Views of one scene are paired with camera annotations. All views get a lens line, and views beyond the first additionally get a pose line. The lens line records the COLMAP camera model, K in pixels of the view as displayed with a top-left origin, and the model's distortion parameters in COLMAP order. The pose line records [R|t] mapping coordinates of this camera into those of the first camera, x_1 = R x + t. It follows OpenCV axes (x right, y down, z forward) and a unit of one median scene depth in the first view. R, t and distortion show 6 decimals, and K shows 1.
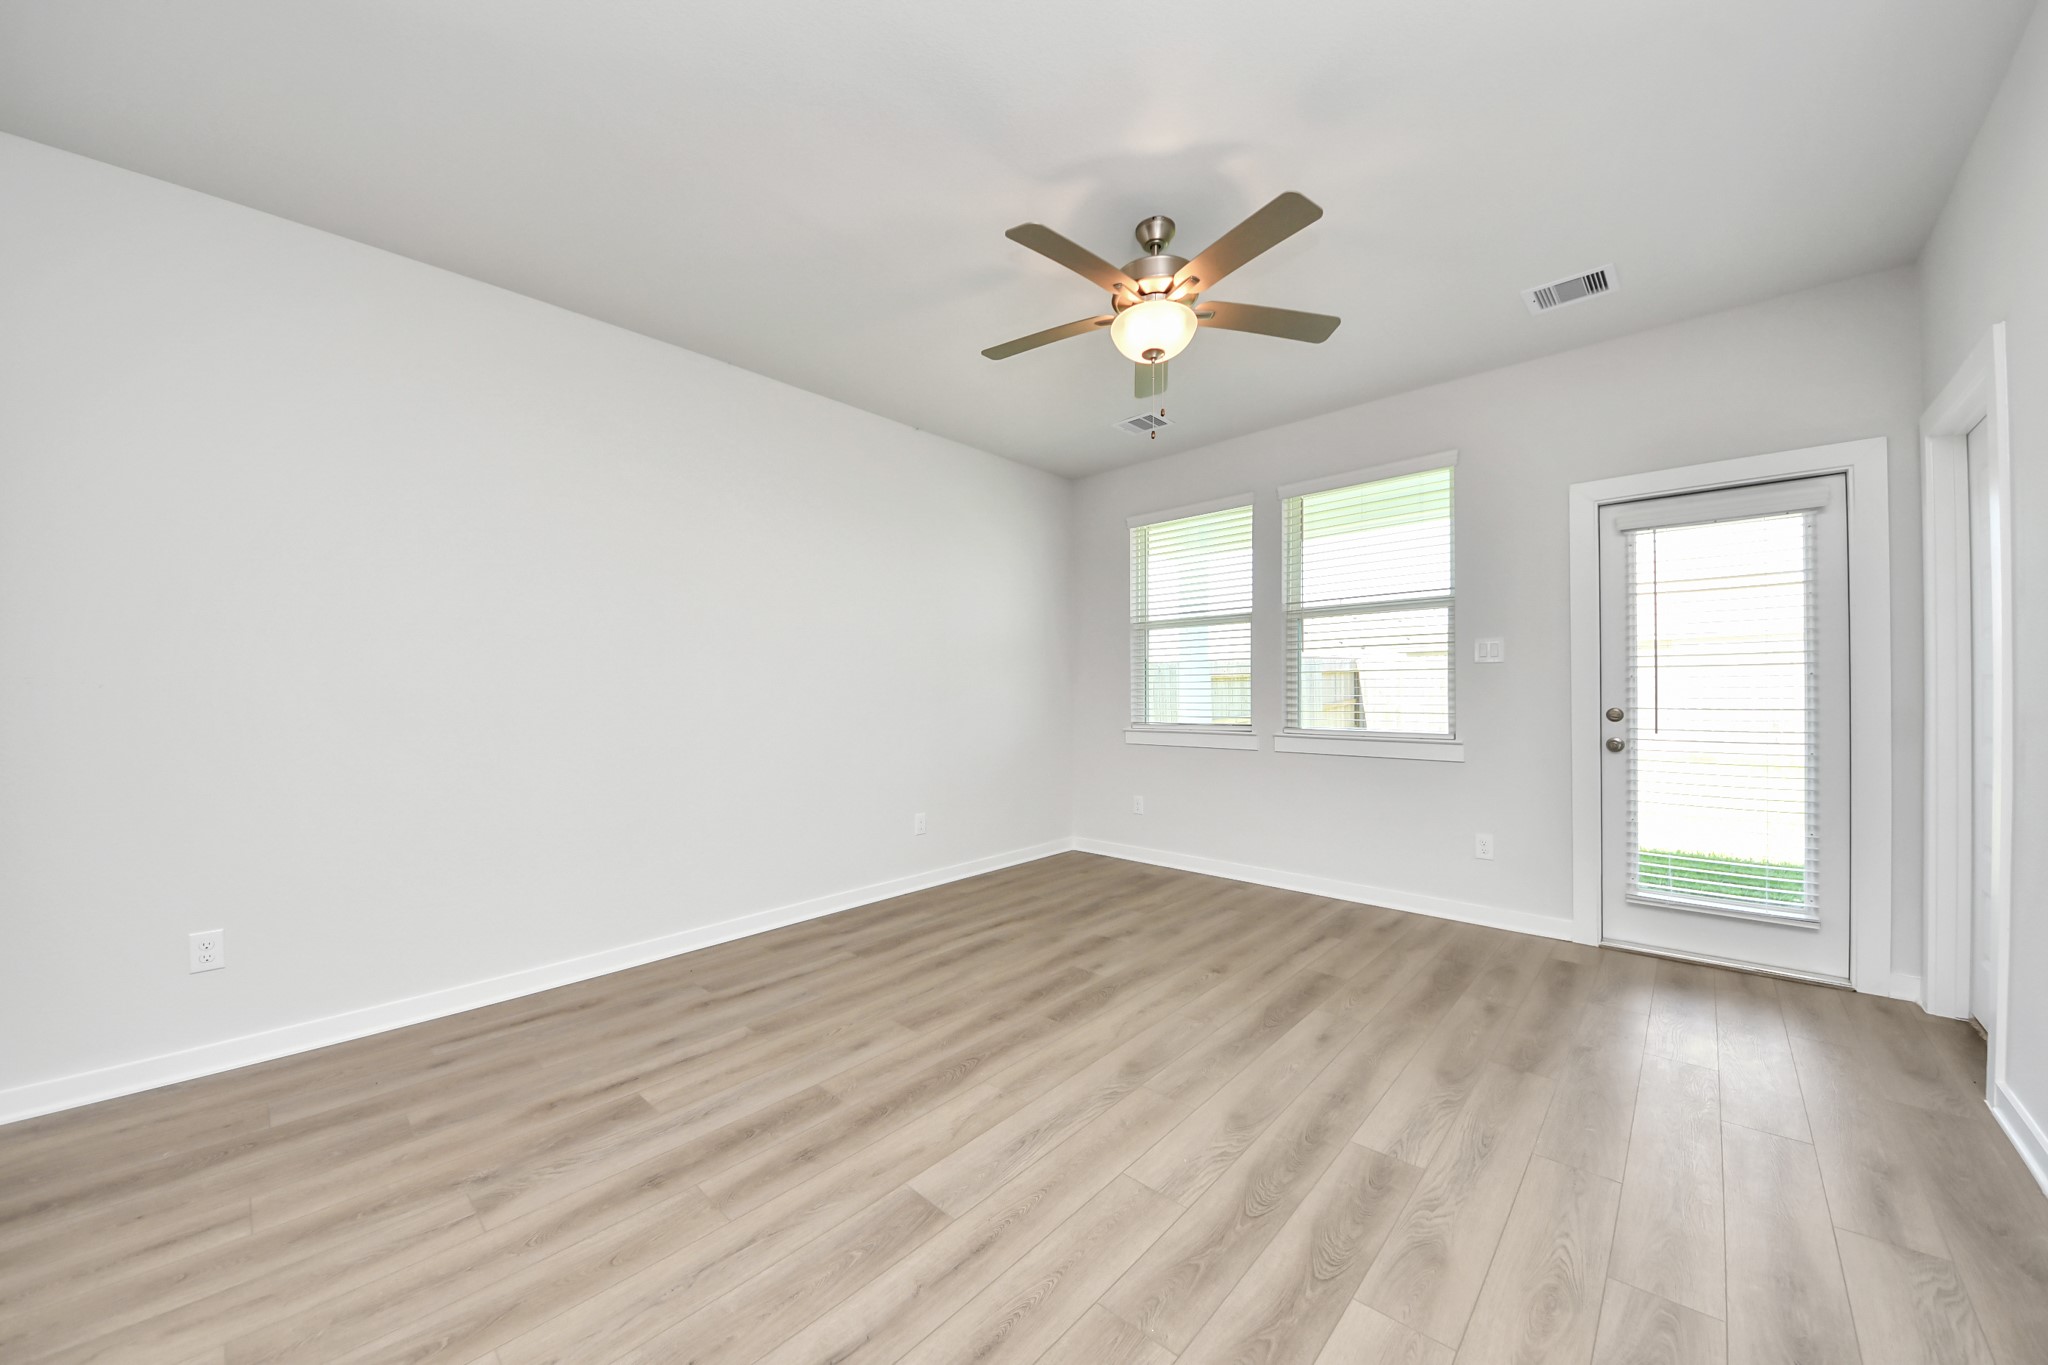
lens RADIAL K [[746.2, 0, 1007.0], [0, 746.2, 685.0], [0, 0, 1]] dist [0.001212, -0.007639]
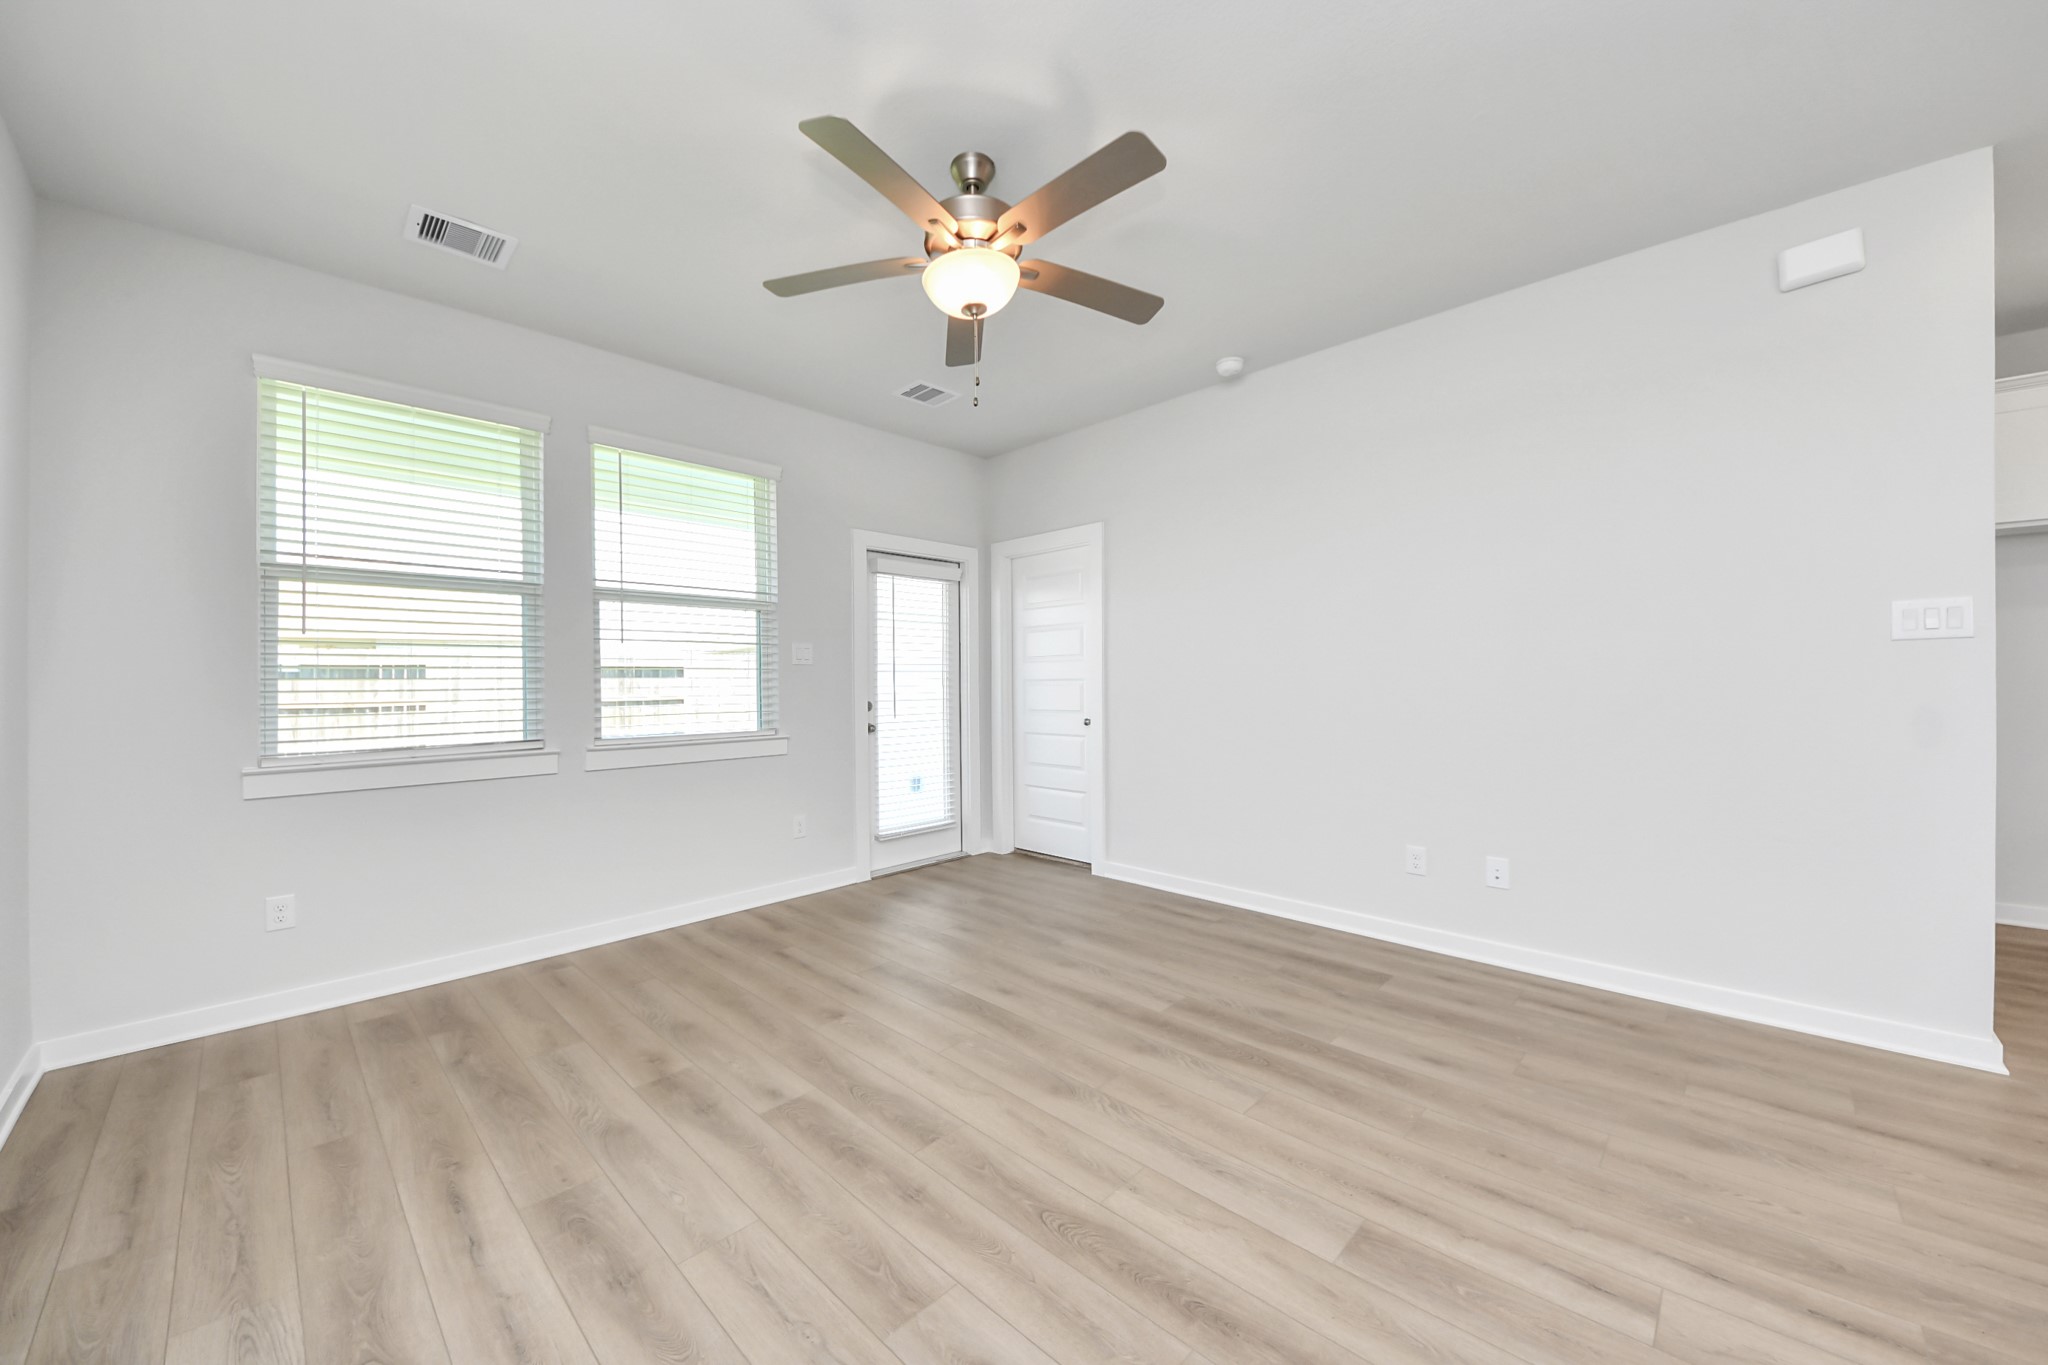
lens RADIAL K [[739.1, 0, 1024.0], [0, 739.1, 682.5], [0, 0, 1]] dist [0.060087, -0.034484]
pose [[0.001707, 0.000552, 0.999998, -0.531712], [-0.003152, 0.999995, -0.000547, -0.002754], [-0.999994, -0.003151, 0.001709, 0.709400]]
